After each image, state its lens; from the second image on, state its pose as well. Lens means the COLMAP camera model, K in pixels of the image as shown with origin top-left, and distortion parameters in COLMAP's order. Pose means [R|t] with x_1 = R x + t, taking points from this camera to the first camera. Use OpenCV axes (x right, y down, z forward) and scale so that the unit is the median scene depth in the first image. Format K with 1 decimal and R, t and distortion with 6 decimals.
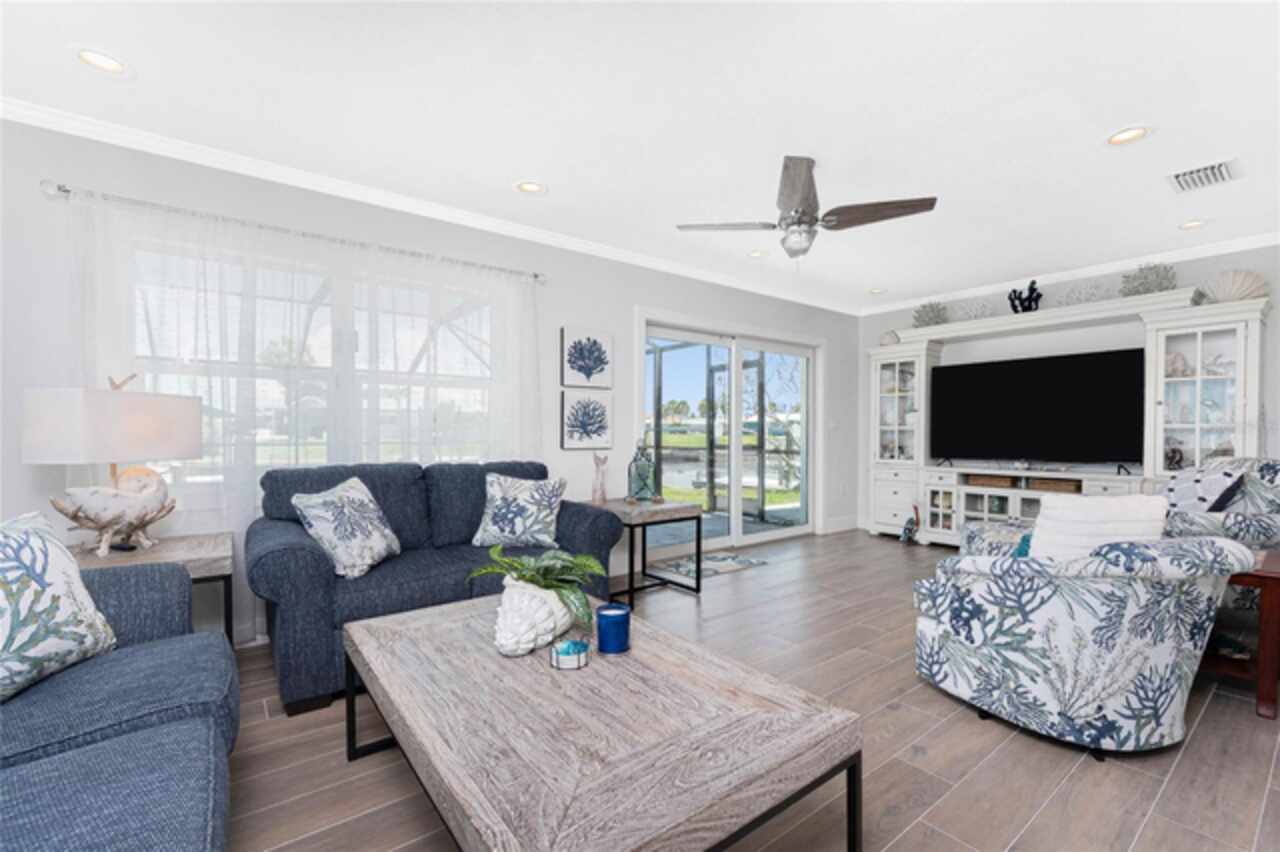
lens RADIAL K [[566.6, 0, 623.1], [0, 566.6, 438.3], [0, 0, 1]] dist [0.001228, -0.000306]
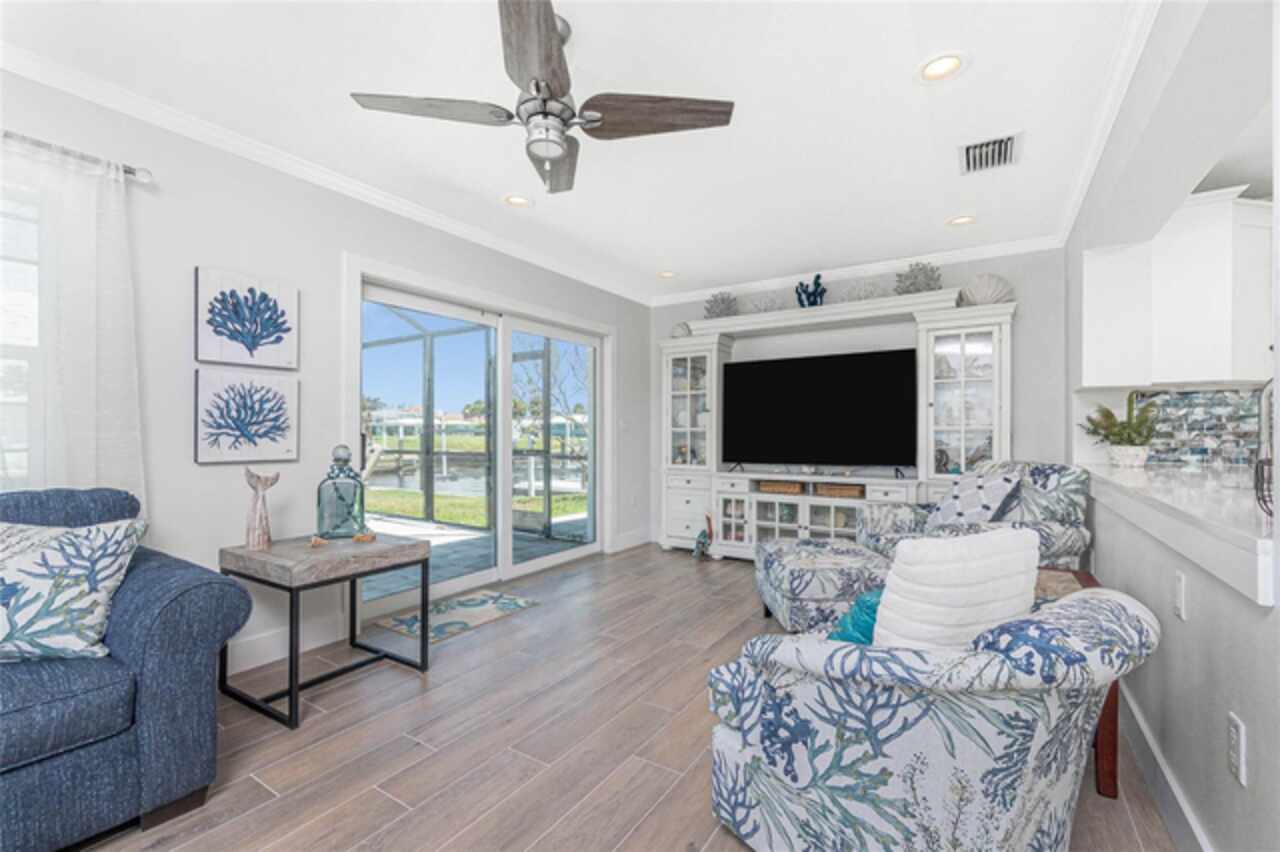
lens RADIAL K [[566.6, 0, 636.5], [0, 566.6, 428.7], [0, 0, 1]] dist [0.001228, -0.000306]
pose [[0.938552, 0.002093, 0.345131, 0.130604], [0.004835, 0.999804, -0.019212, -0.004435], [-0.345104, 0.019700, 0.938358, 0.255818]]
